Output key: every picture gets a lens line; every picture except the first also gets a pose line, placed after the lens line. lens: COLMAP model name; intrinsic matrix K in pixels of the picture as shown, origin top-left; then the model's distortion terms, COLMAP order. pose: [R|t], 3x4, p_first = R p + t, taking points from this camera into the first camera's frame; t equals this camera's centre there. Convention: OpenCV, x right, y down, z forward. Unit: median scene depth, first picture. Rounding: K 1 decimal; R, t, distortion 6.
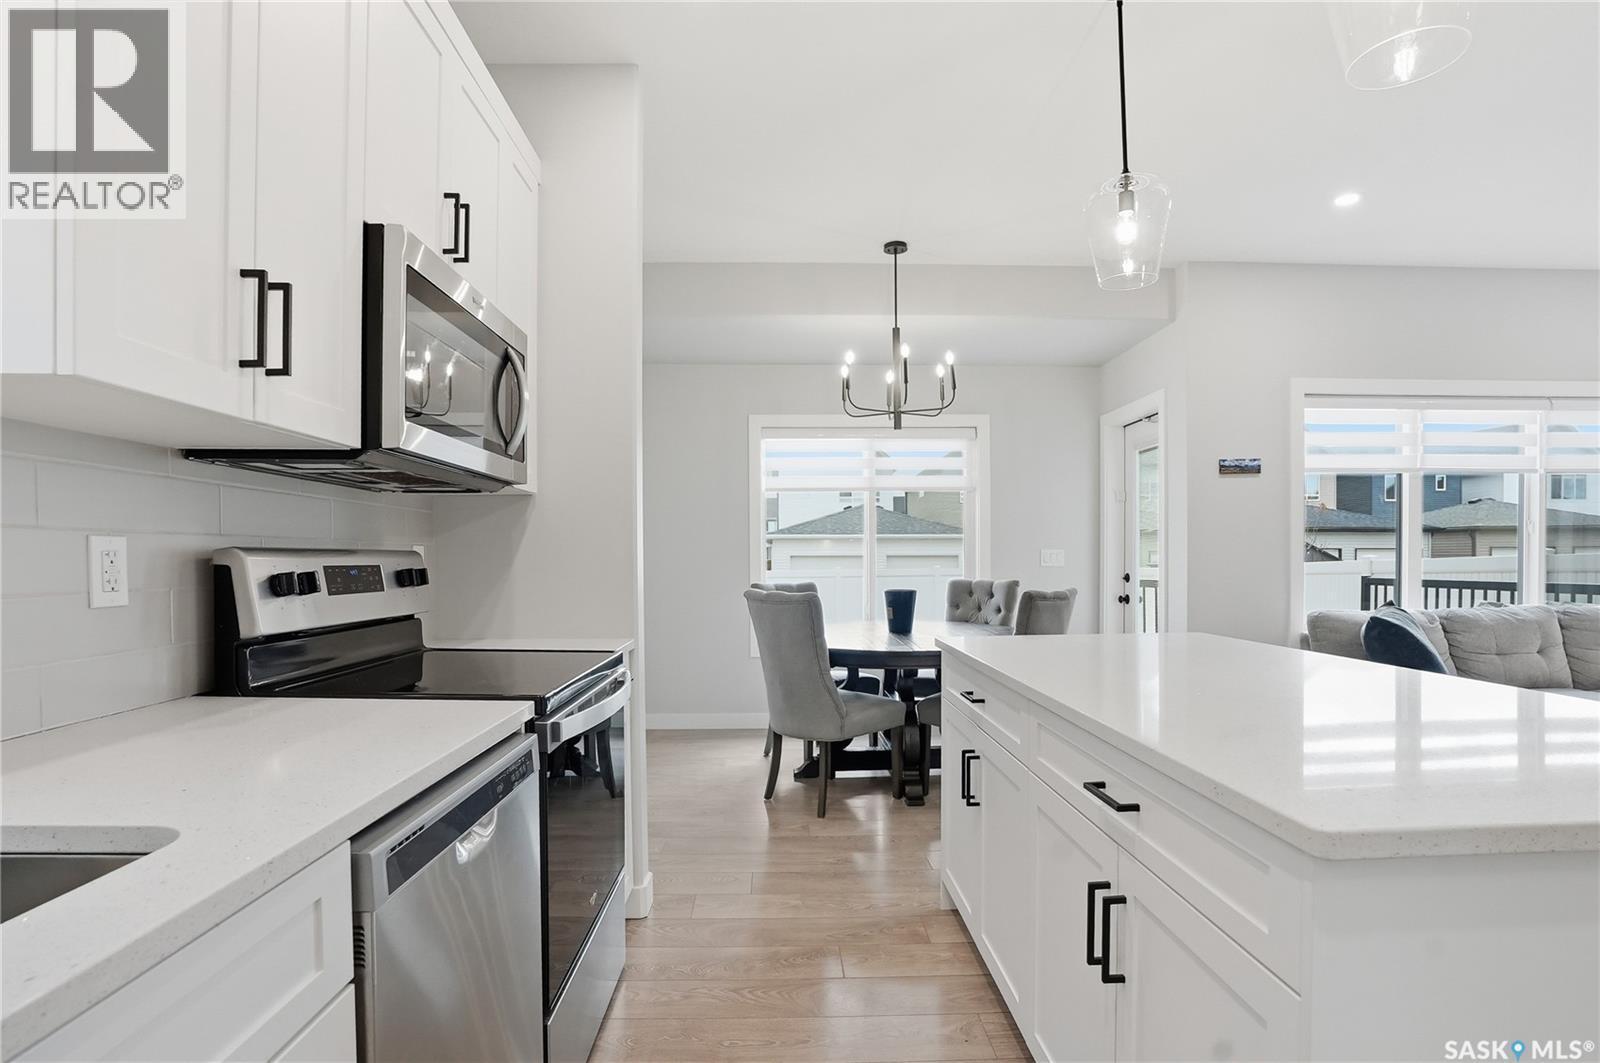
lens RADIAL K [[819.4, 0, 805.0], [0, 819.4, 560.0], [0, 0, 1]] dist [-0.003843, -0.000032]
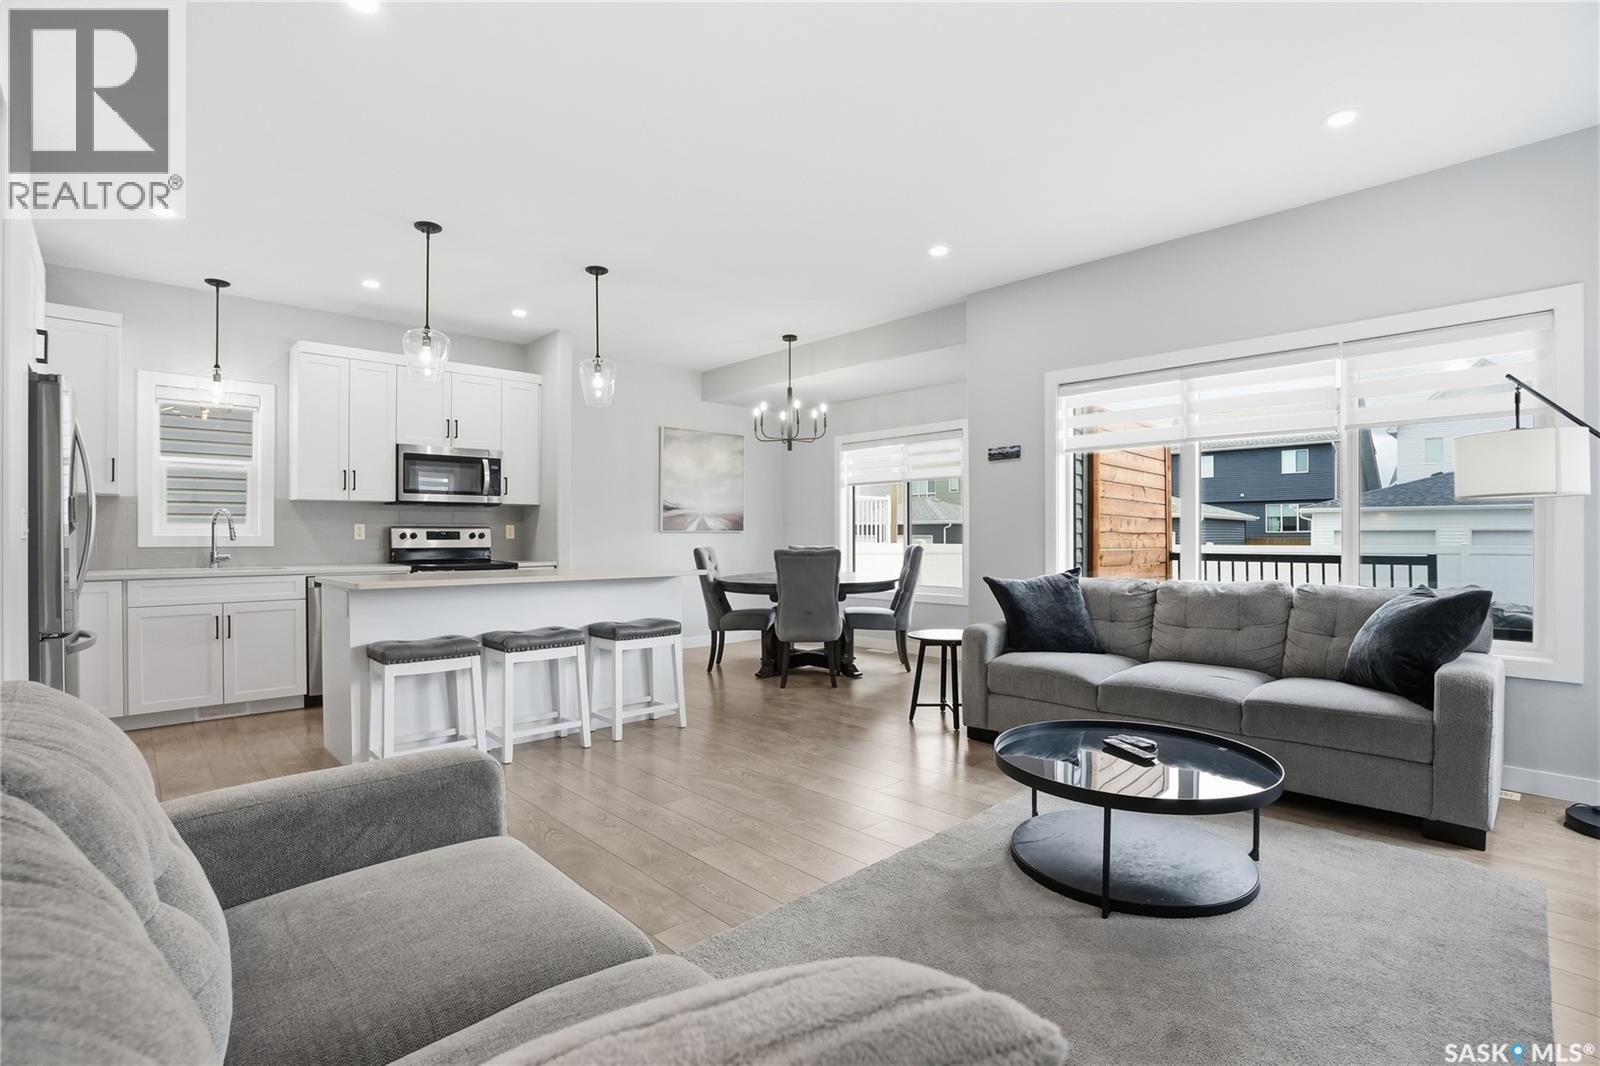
lens RADIAL K [[750.9, 0, 800.0], [0, 750.9, 533.0], [0, 0, 1]] dist [-0.001684, -0.000135]
pose [[0.638217, 0.002523, -0.769852, 1.193137], [-0.002857, 0.999996, 0.000909, 0.002676], [0.769851, 0.001619, 0.638222, 0.061718]]
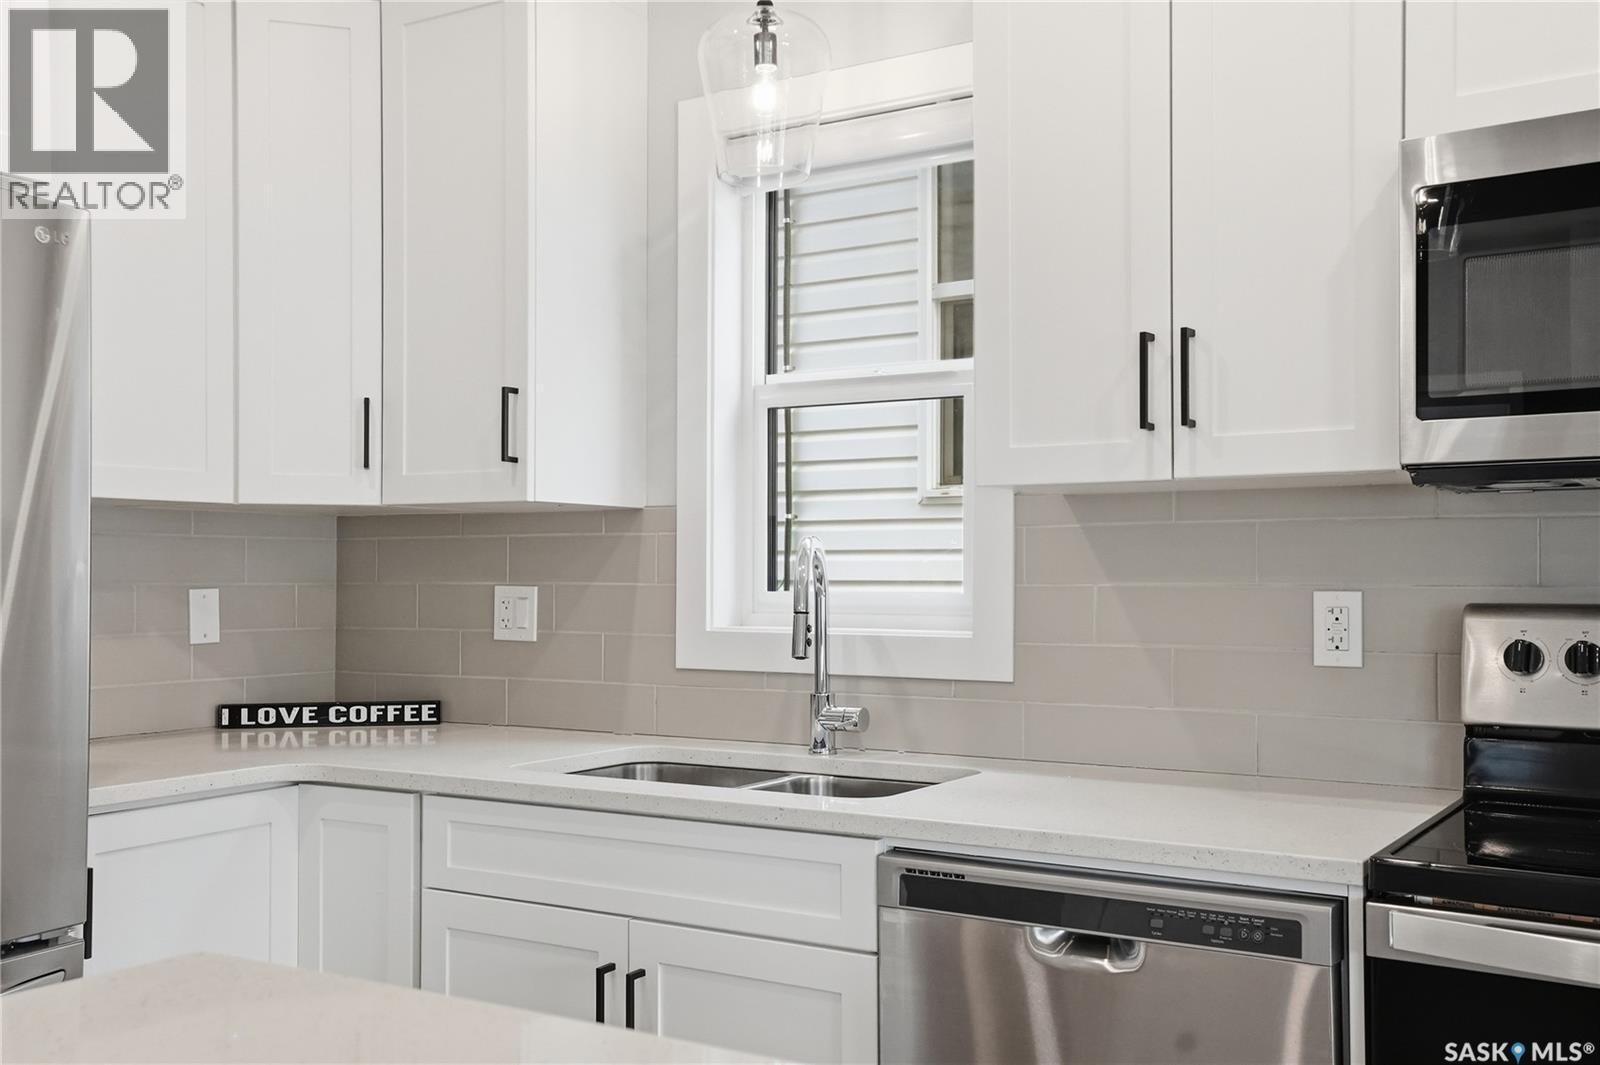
lens RADIAL K [[1593.0, 0, 753.9], [0, 1593.0, 551.0], [0, 0, 1]] dist [0.102927, 0.001695]
pose [[-0.584749, -0.005318, -0.811197, 0.324214], [0.002859, 0.999959, -0.008616, -0.018754], [0.811209, -0.007357, -0.584710, 0.462168]]
